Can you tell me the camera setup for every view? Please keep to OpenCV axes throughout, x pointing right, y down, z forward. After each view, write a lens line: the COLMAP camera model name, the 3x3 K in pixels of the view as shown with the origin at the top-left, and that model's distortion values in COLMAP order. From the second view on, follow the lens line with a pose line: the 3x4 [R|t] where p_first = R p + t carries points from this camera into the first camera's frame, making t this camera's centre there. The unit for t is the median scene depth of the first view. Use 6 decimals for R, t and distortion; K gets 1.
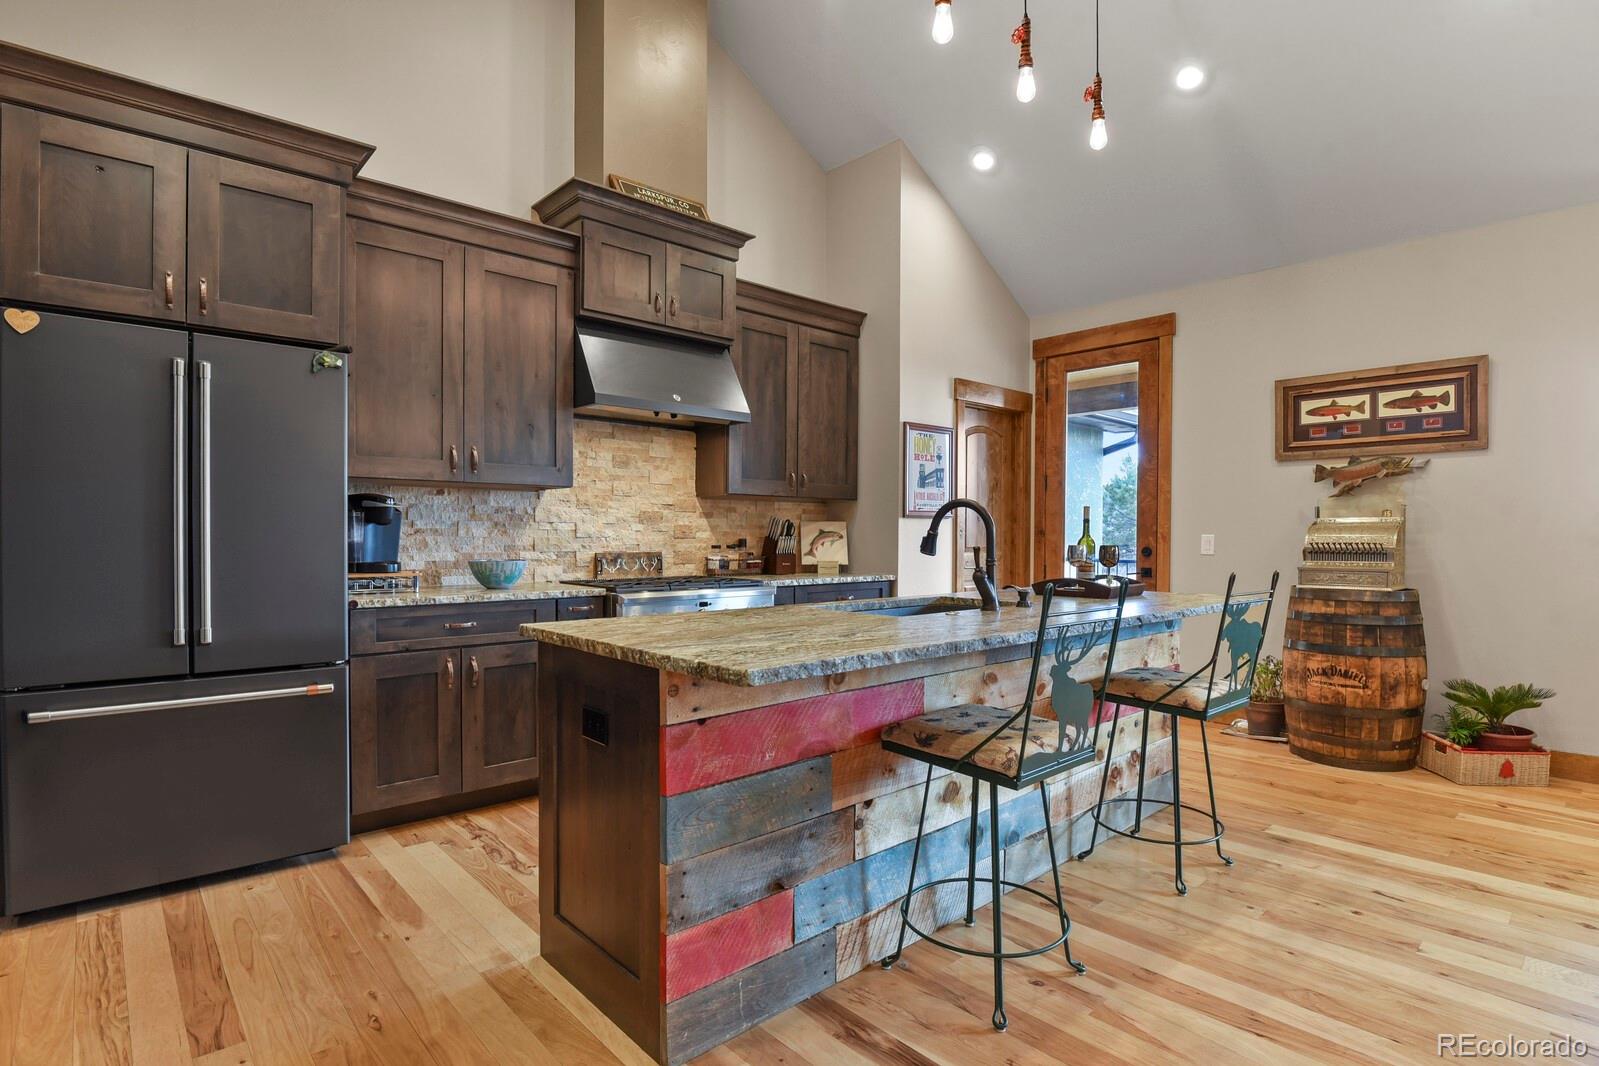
lens RADIAL K [[794.8, 0, 805.4], [0, 794.8, 546.7], [0, 0, 1]] dist [-0.017177, -0.008903]
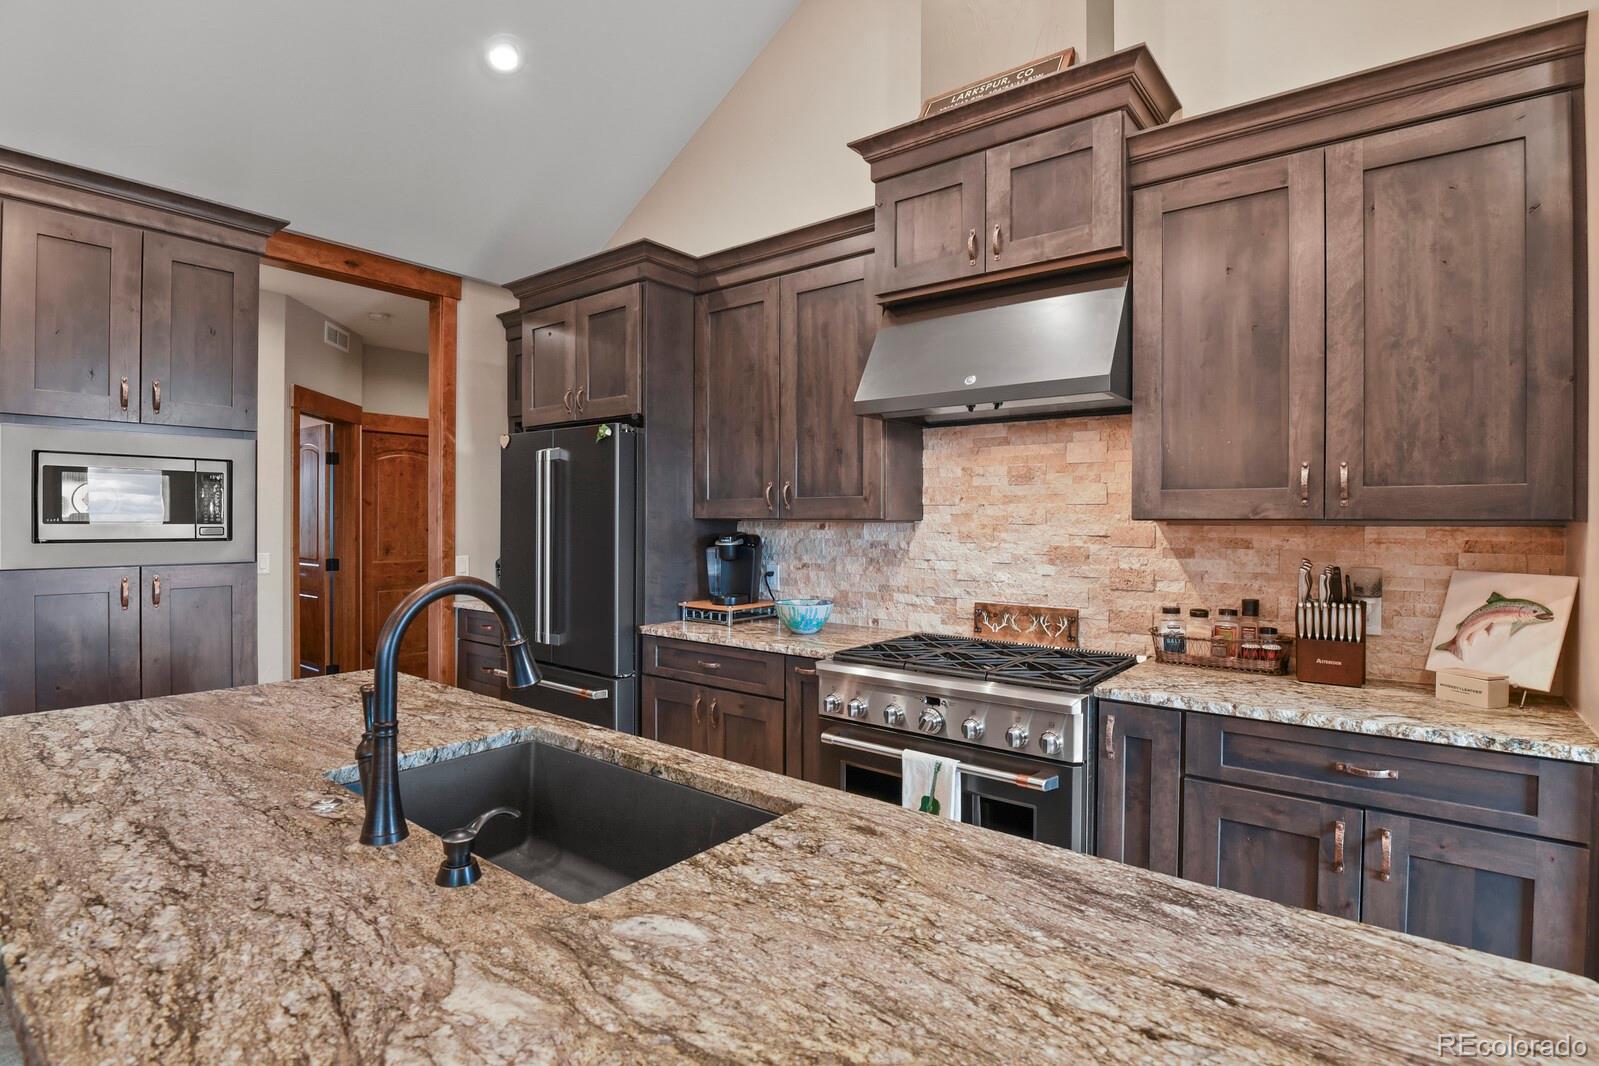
lens RADIAL K [[782.0, 0, 806.1], [0, 782.0, 525.8], [0, 0, 1]] dist [-0.022764, -0.004447]
pose [[0.171343, 0.001722, -0.985210, 0.434358], [-0.020590, 0.999786, -0.001833, -0.060030], [0.984996, 0.020599, 0.171342, 0.723420]]
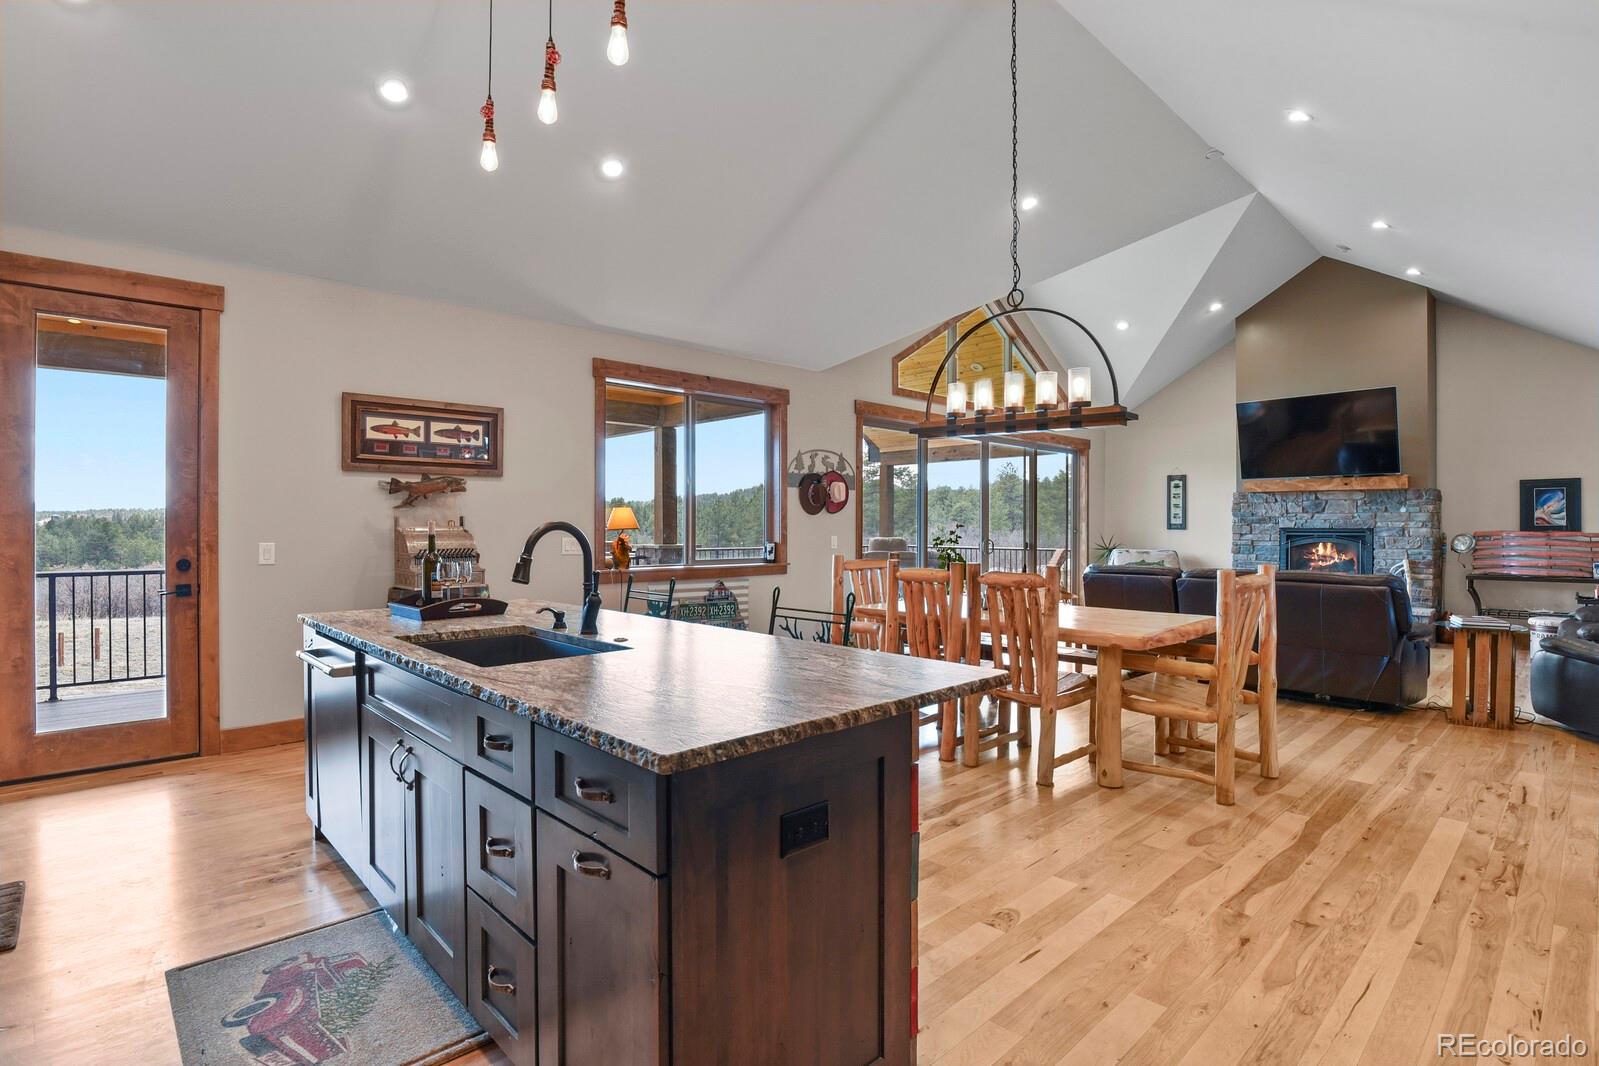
lens RADIAL K [[782.0, 0, 806.1], [0, 782.0, 525.8], [0, 0, 1]] dist [-0.022764, -0.004447]
pose [[-0.024718, -0.004699, 0.999683, -0.477867], [0.014747, 0.999878, 0.005064, -0.035956], [-0.999586, 0.014868, -0.024646, 0.471295]]
